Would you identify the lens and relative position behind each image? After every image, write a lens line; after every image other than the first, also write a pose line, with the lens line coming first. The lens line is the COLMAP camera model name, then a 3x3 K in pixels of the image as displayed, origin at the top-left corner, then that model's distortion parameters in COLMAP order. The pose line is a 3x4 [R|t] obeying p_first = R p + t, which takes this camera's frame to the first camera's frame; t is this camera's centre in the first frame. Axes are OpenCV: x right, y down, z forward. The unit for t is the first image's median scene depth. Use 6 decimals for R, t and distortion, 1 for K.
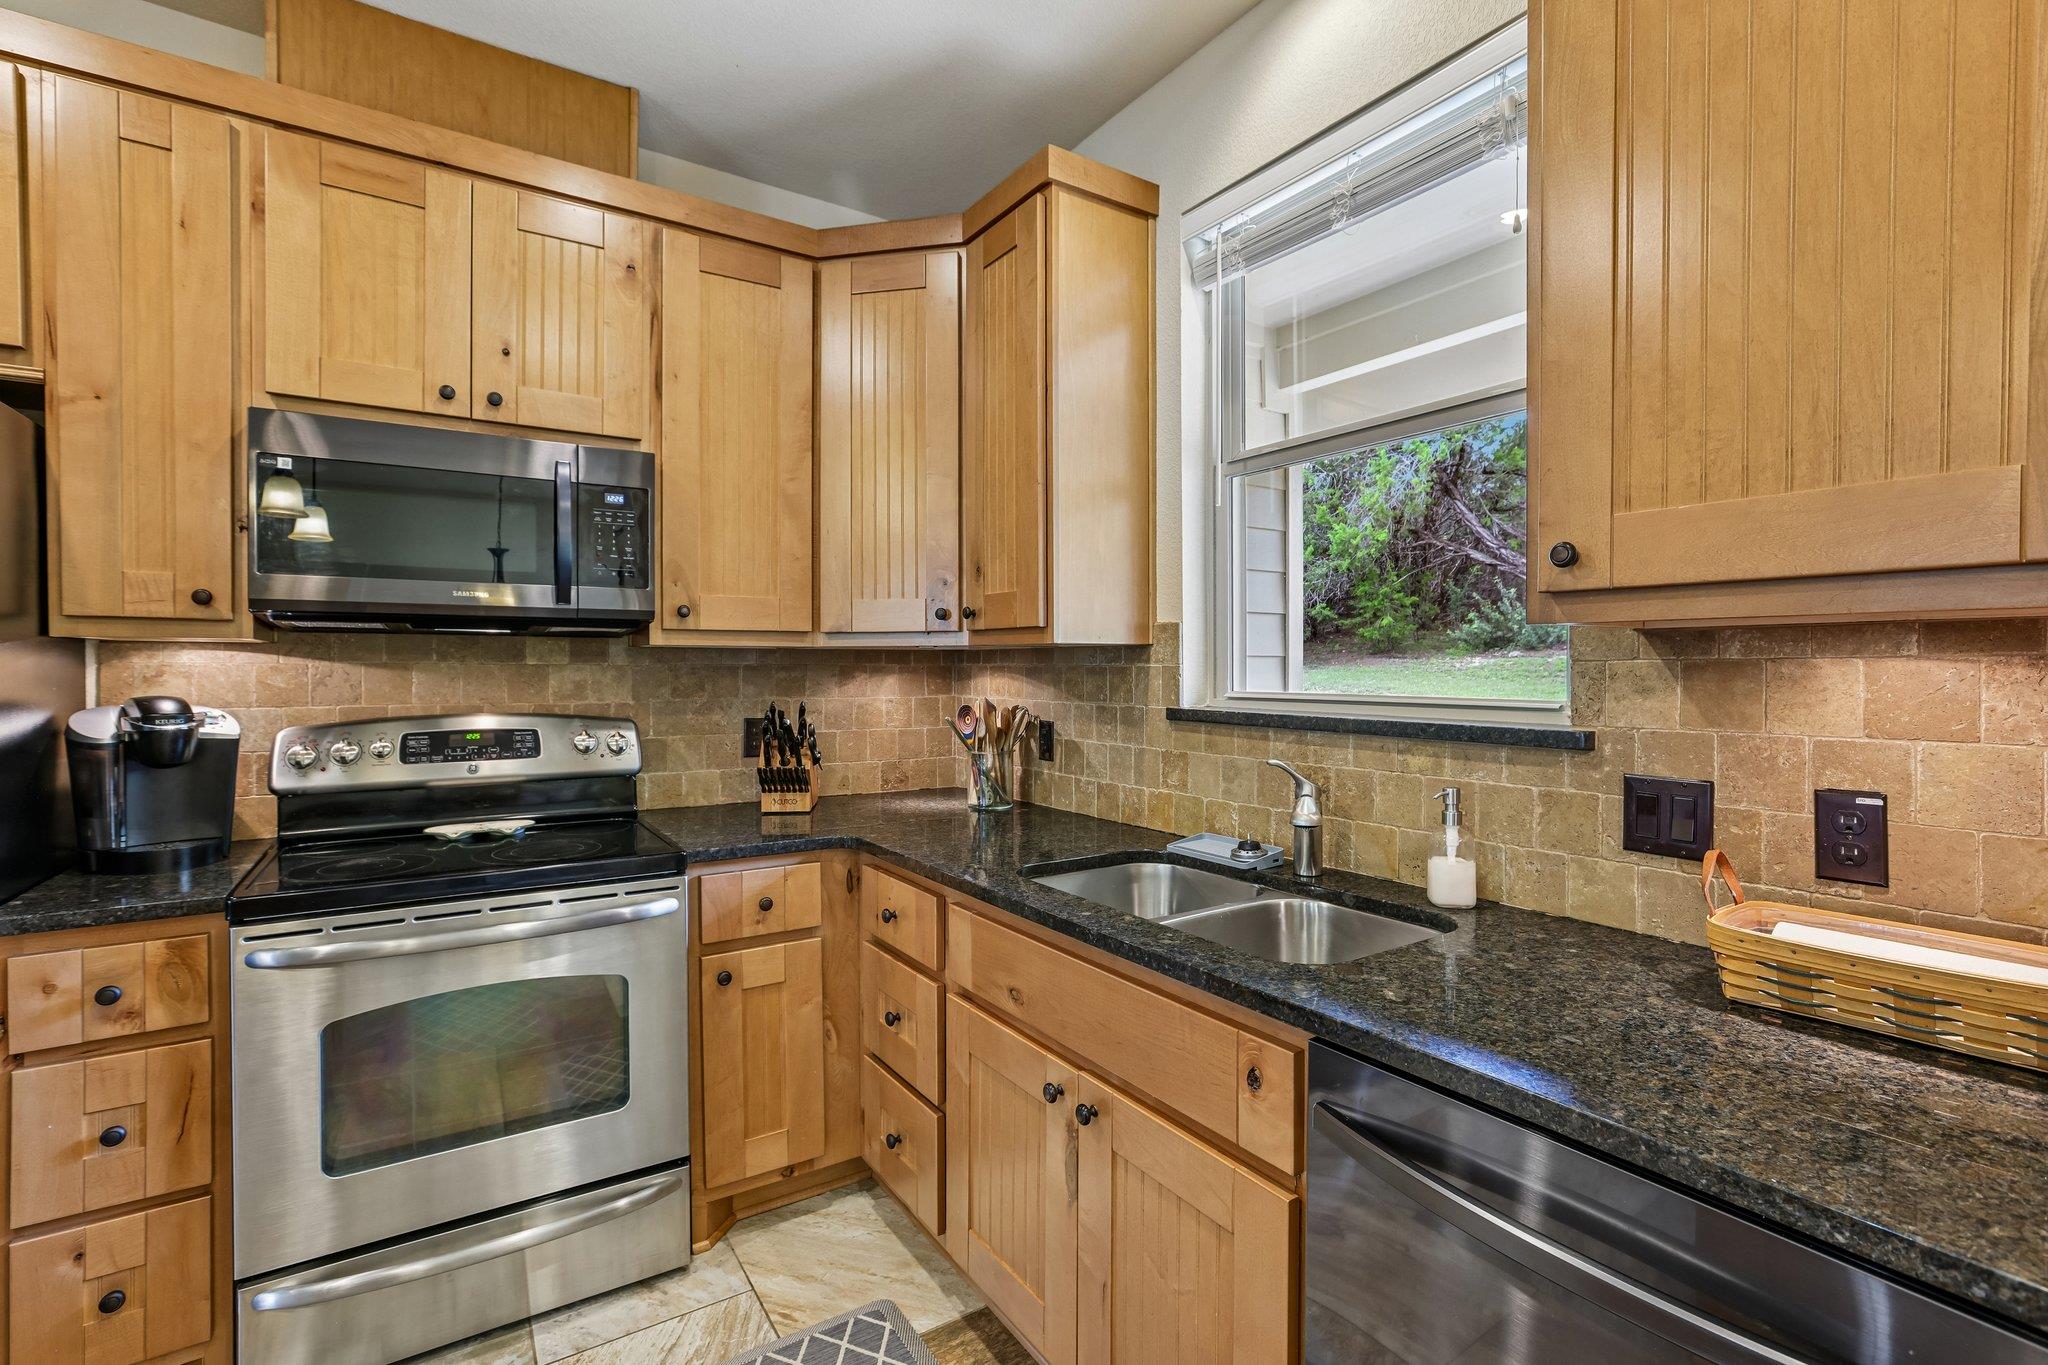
lens RADIAL K [[914.2, 0, 1028.1], [0, 914.2, 676.3], [0, 0, 1]] dist [-0.029235, 0.012877]
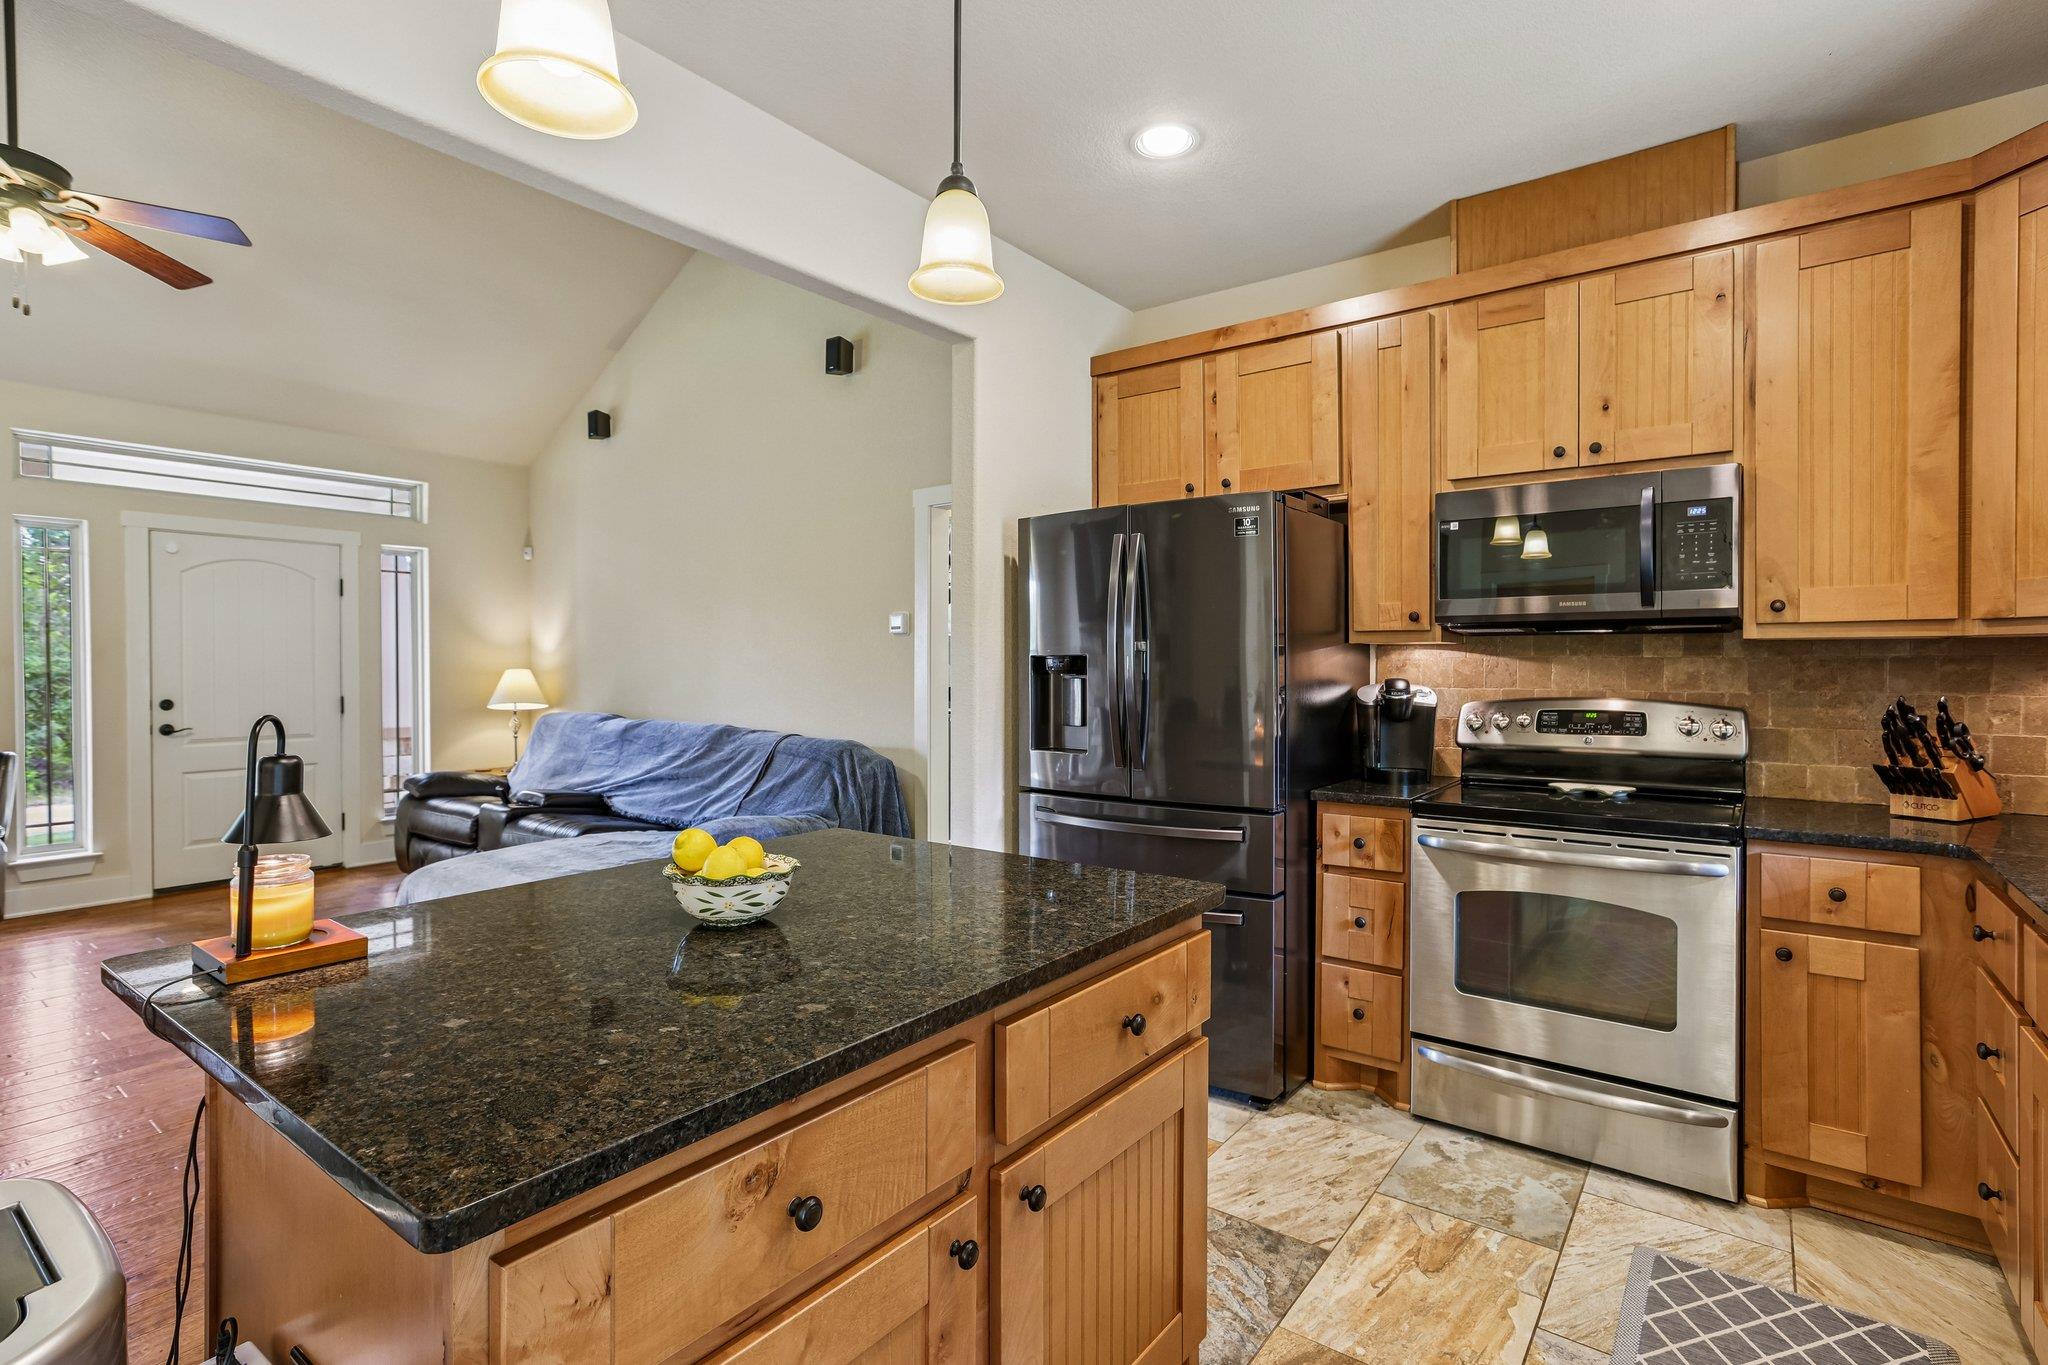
lens RADIAL K [[975.6, 0, 1025.1], [0, 975.6, 671.4], [0, 0, 1]] dist [-0.016645, 0.017519]
pose [[0.334817, 0.005518, -0.942267, 0.420378], [-0.008790, 0.999958, 0.002732, 0.009575], [0.942242, 0.007367, 0.334852, -0.201721]]
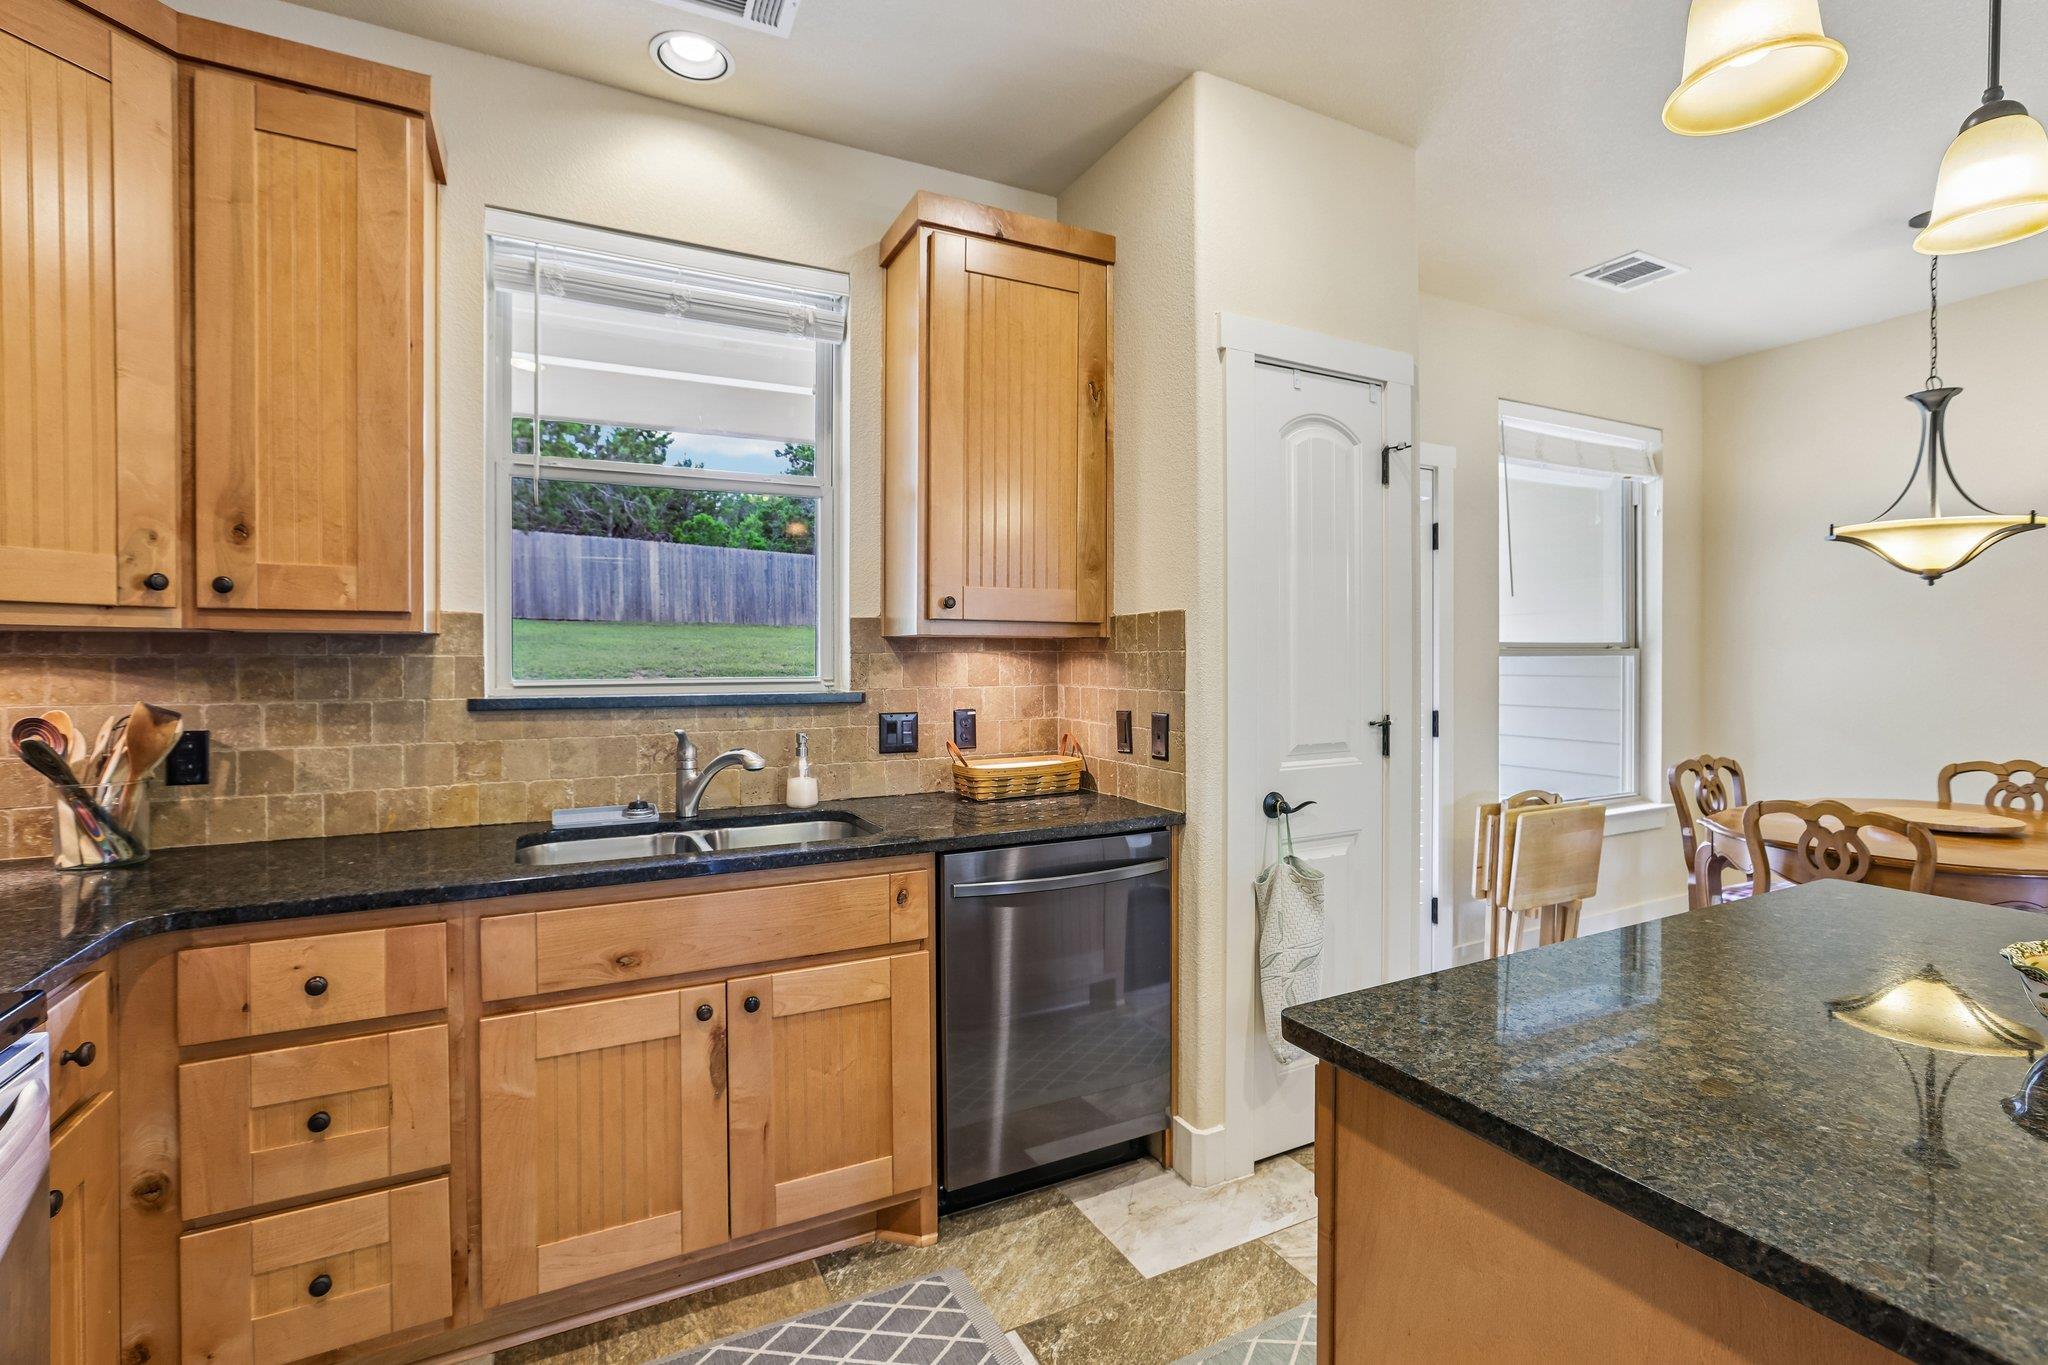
lens RADIAL K [[924.5, 0, 1020.8], [0, 924.5, 664.8], [0, 0, 1]] dist [-0.034895, 0.013275]
pose [[0.120076, -0.008870, 0.992725, -0.799158], [0.011829, 0.999902, 0.007503, -0.003073], [-0.992694, 0.010842, 0.120169, 0.311441]]
